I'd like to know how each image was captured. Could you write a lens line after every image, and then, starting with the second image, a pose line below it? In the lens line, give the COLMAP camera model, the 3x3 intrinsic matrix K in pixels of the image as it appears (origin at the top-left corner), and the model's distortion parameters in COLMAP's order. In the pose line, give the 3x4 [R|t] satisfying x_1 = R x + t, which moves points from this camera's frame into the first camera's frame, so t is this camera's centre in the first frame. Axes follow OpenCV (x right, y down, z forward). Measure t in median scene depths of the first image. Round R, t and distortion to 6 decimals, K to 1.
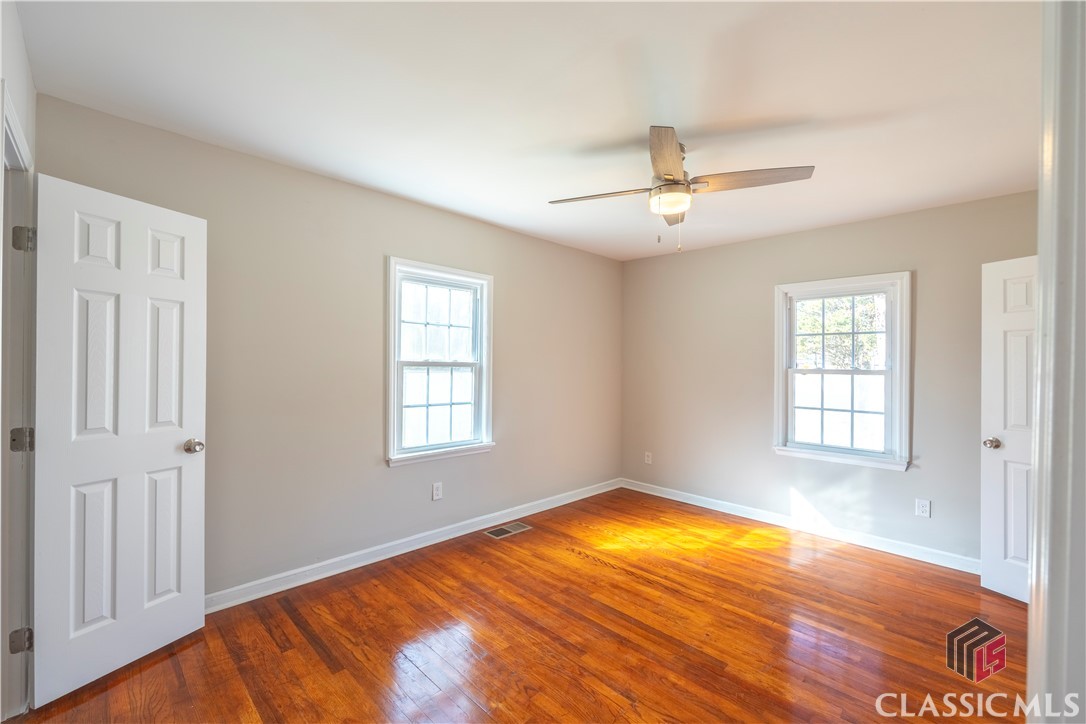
lens RADIAL K [[450.0, 0, 542.0], [0, 450.0, 363.9], [0, 0, 1]] dist [-0.002032, -0.000272]
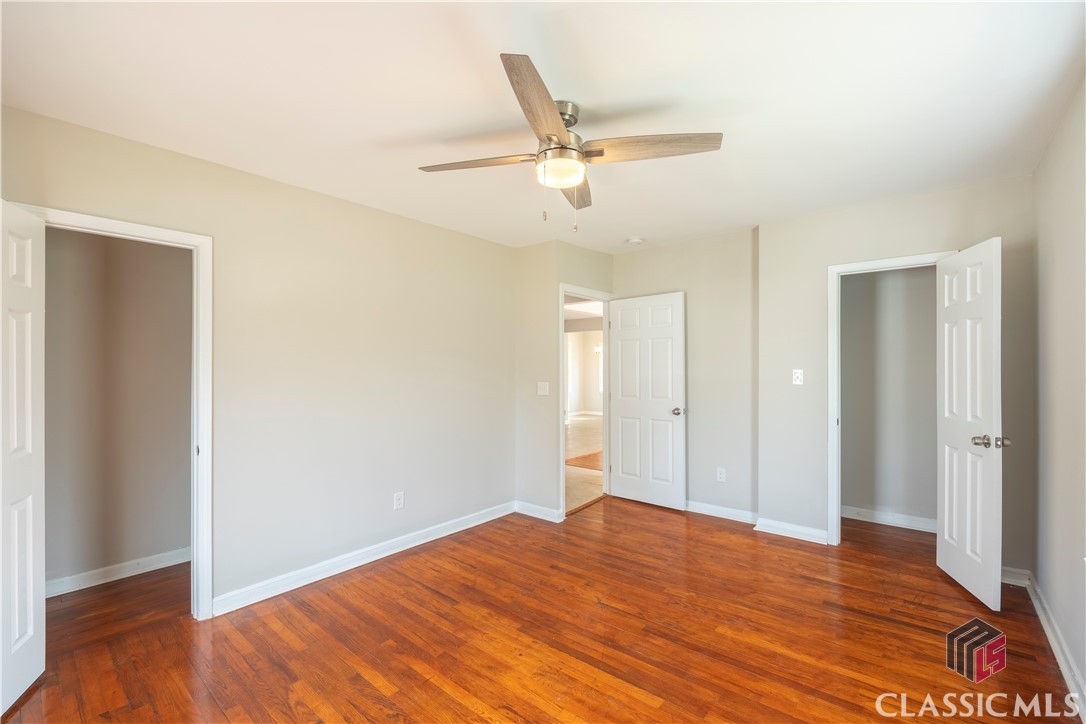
lens RADIAL K [[450.0, 0, 542.8], [0, 450.0, 364.8], [0, 0, 1]] dist [-0.002032, -0.000272]
pose [[-0.996740, -0.010561, -0.079985, 0.419244], [-0.009809, 0.999904, -0.009785, 0.017272], [0.080080, -0.008968, -0.996748, 2.010799]]
